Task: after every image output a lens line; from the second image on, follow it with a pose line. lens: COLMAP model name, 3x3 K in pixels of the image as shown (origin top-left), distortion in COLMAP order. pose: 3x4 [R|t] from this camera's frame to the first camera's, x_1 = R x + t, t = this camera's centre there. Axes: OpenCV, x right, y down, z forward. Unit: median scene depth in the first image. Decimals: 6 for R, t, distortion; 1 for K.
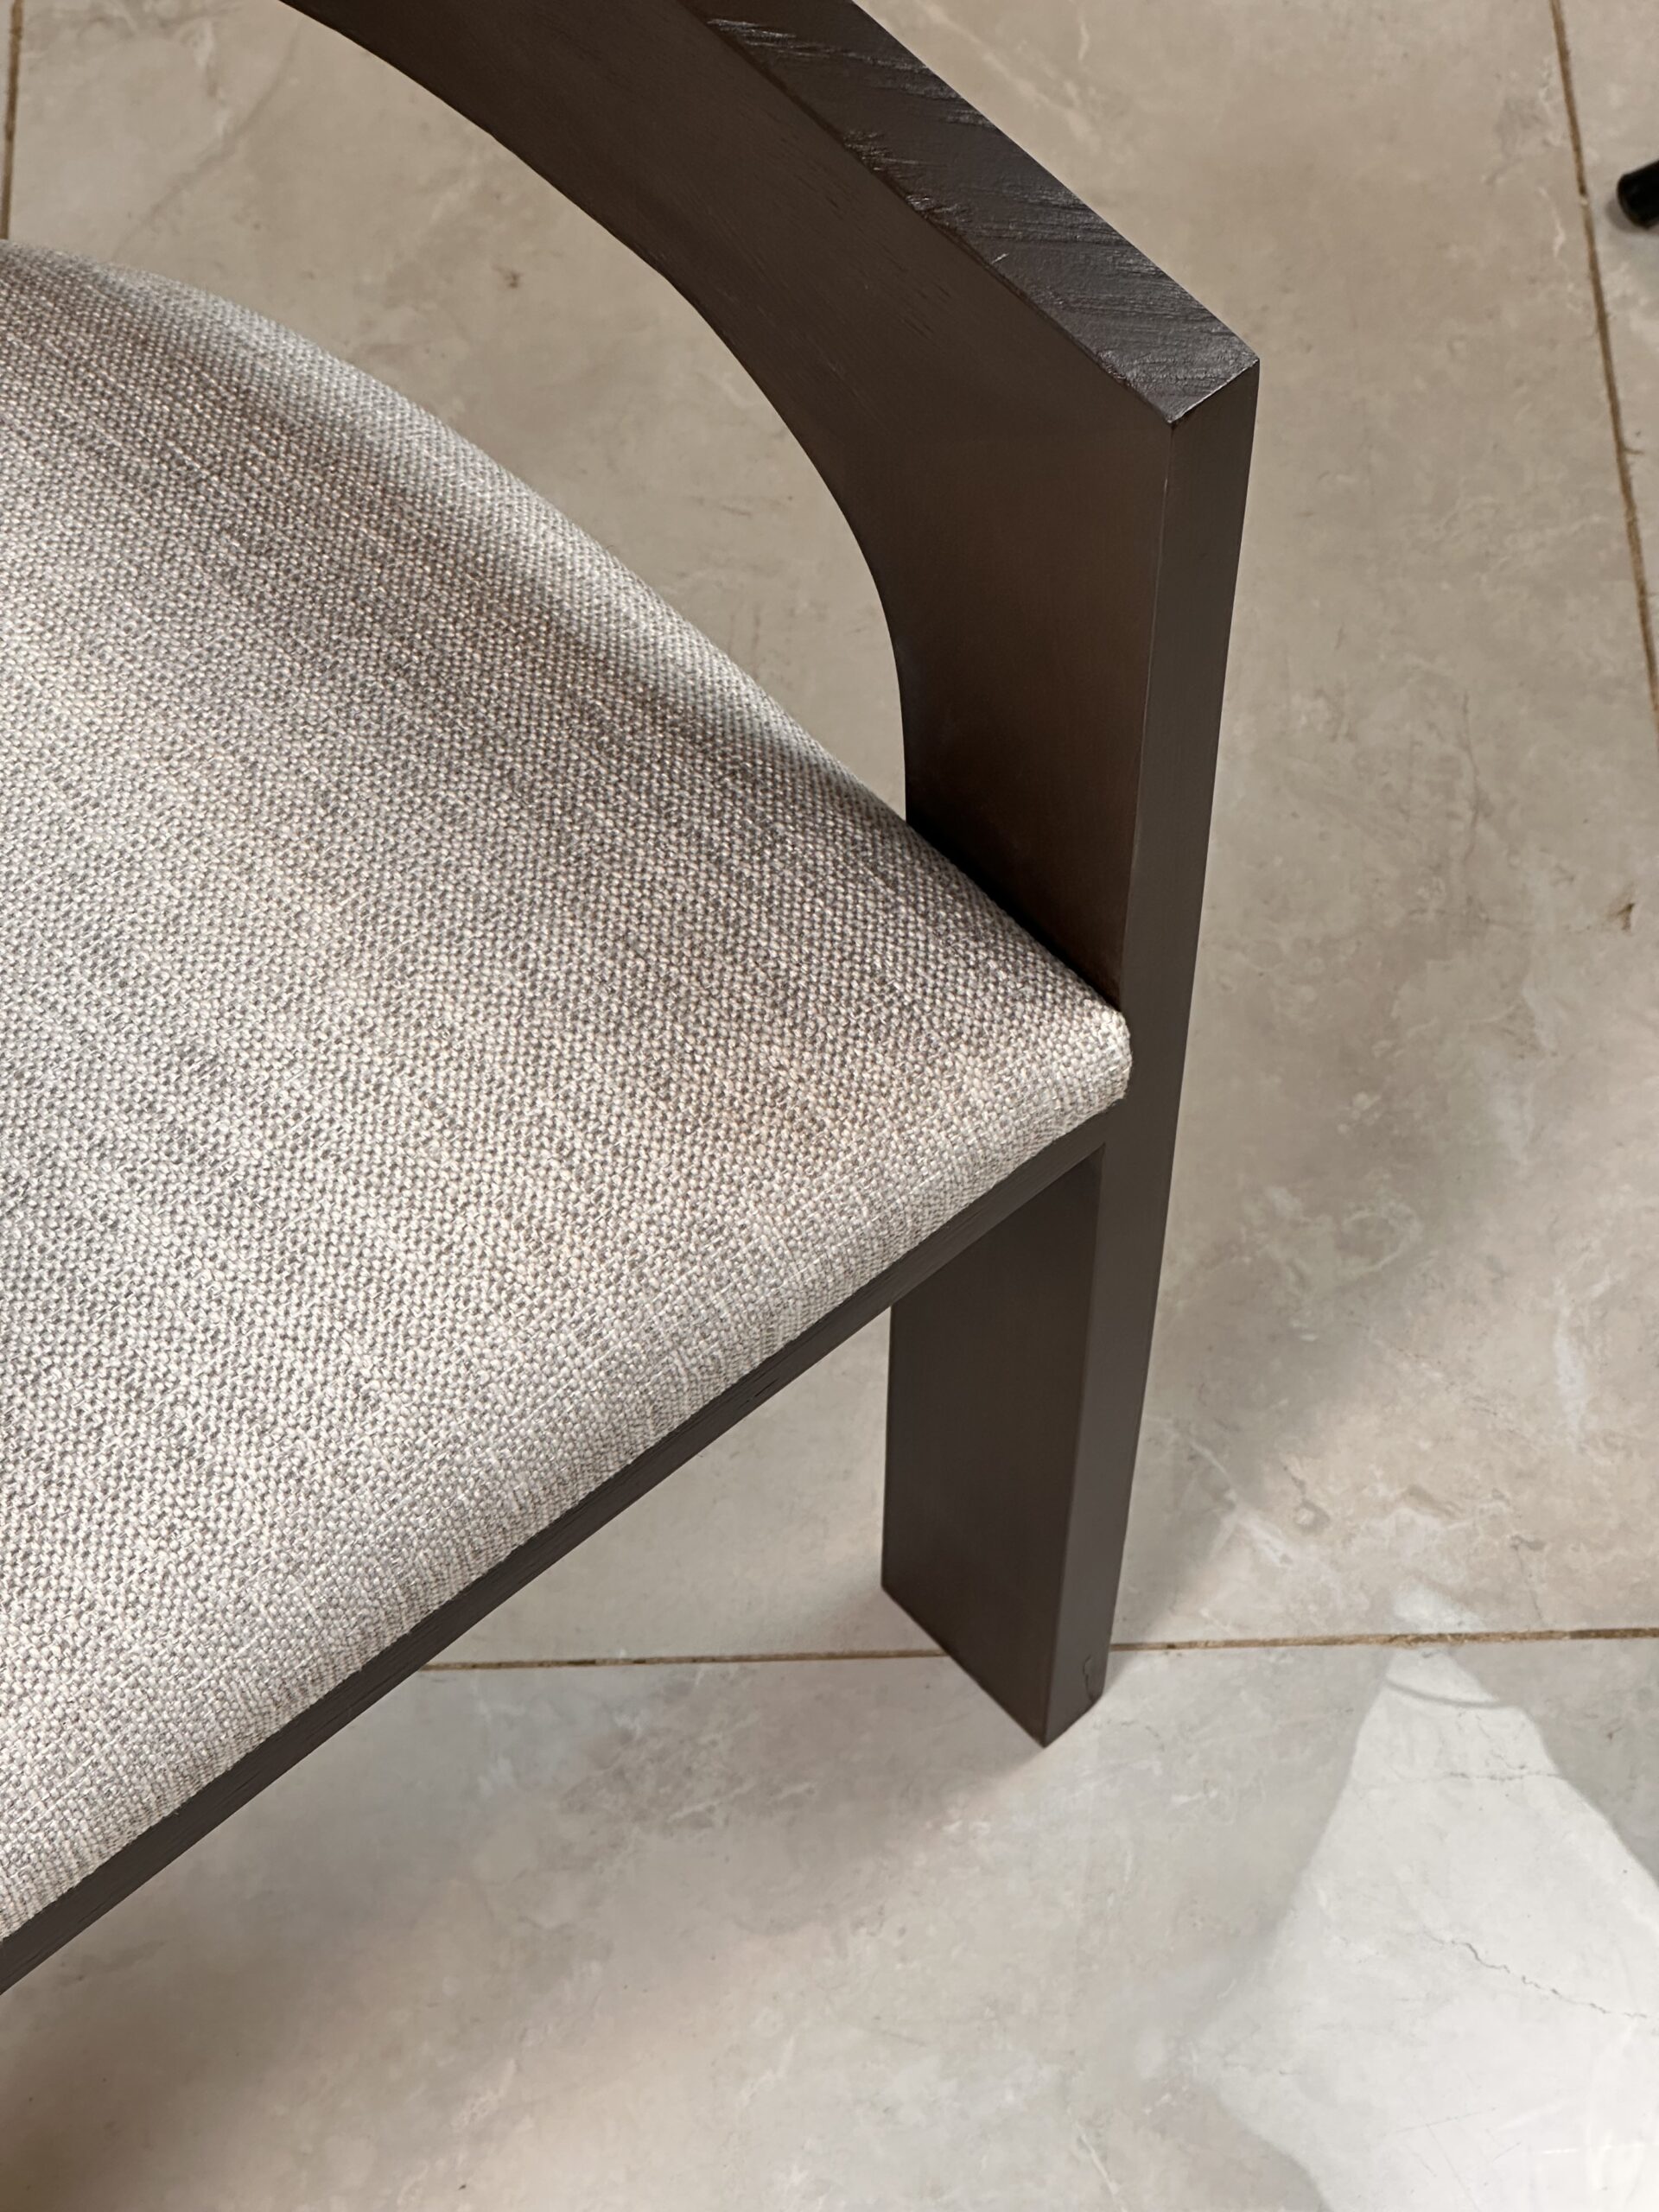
lens RADIAL K [[4906.6, 0, 699.2], [0, 4906.6, 1124.5], [0, 0, 1]] dist [0.197201, 0.000000]
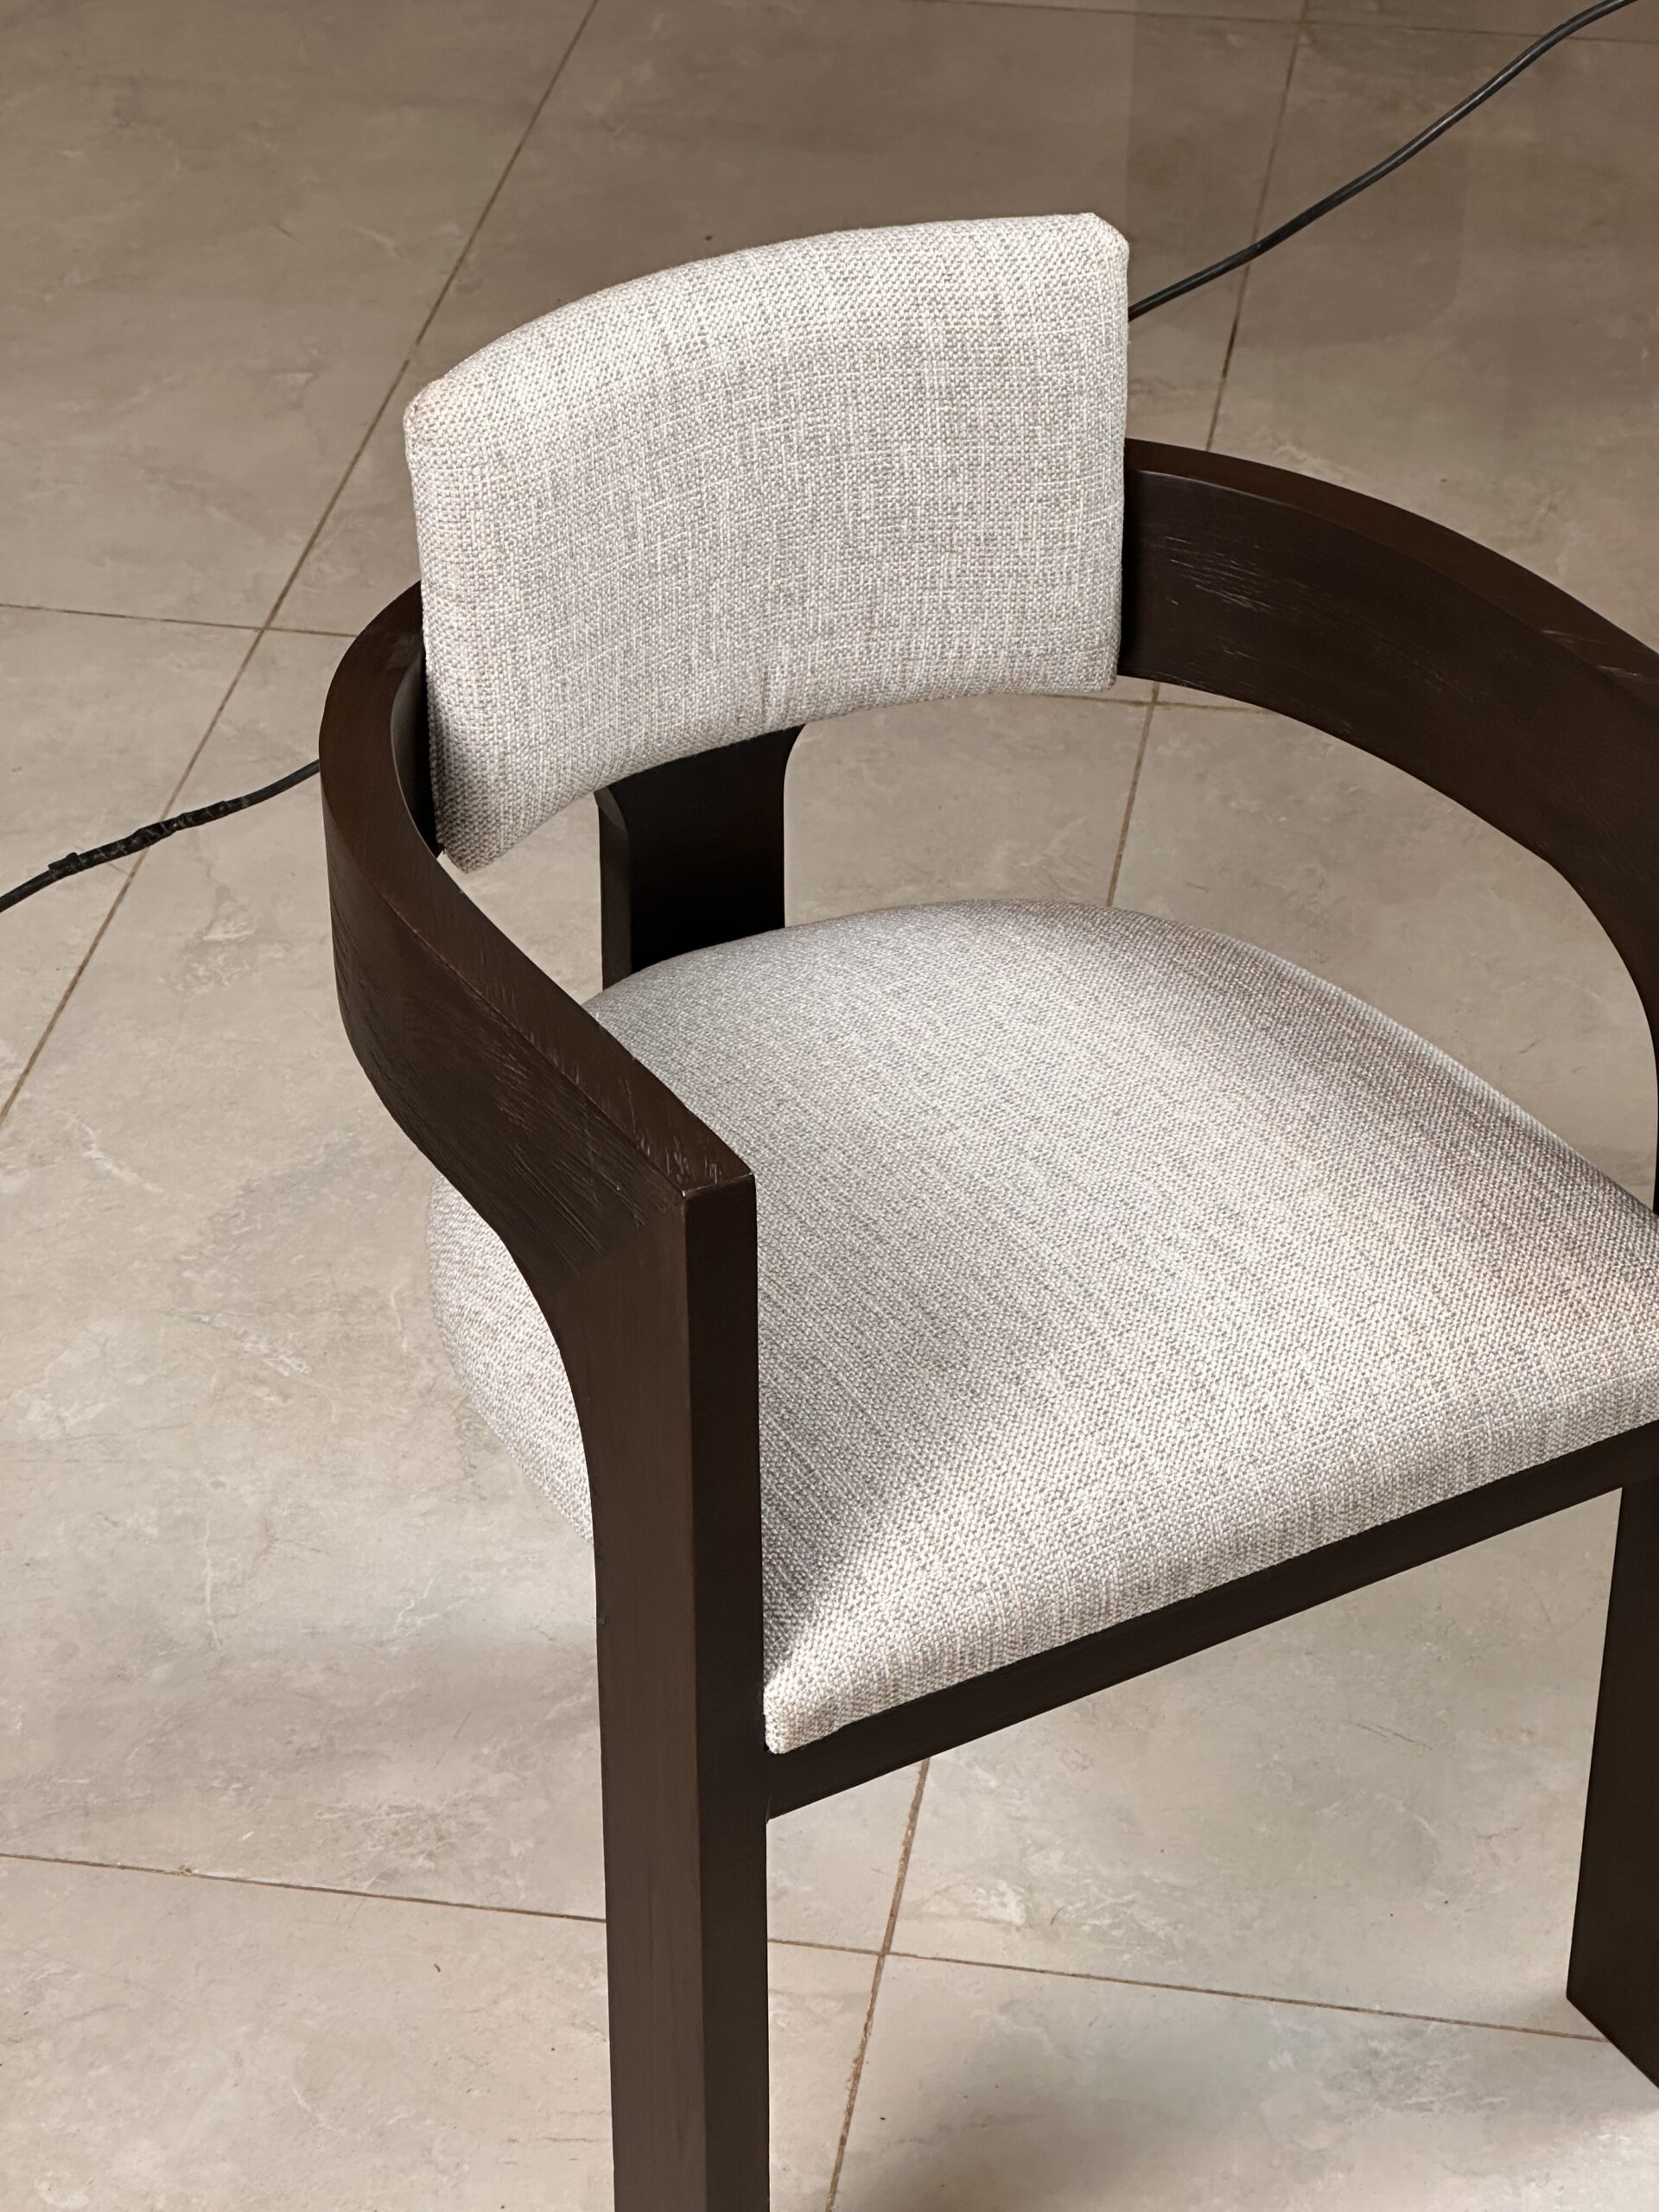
lens RADIAL K [[4906.6, 0, 829.2], [0, 4906.6, 1106.8], [0, 0, 1]] dist [0.197201, 0.000000]
pose [[0.983702, 0.115991, -0.137391, -0.005297], [-0.163155, 0.896951, -0.410926, 0.504257], [0.075569, 0.426645, 0.901257, -0.427231]]
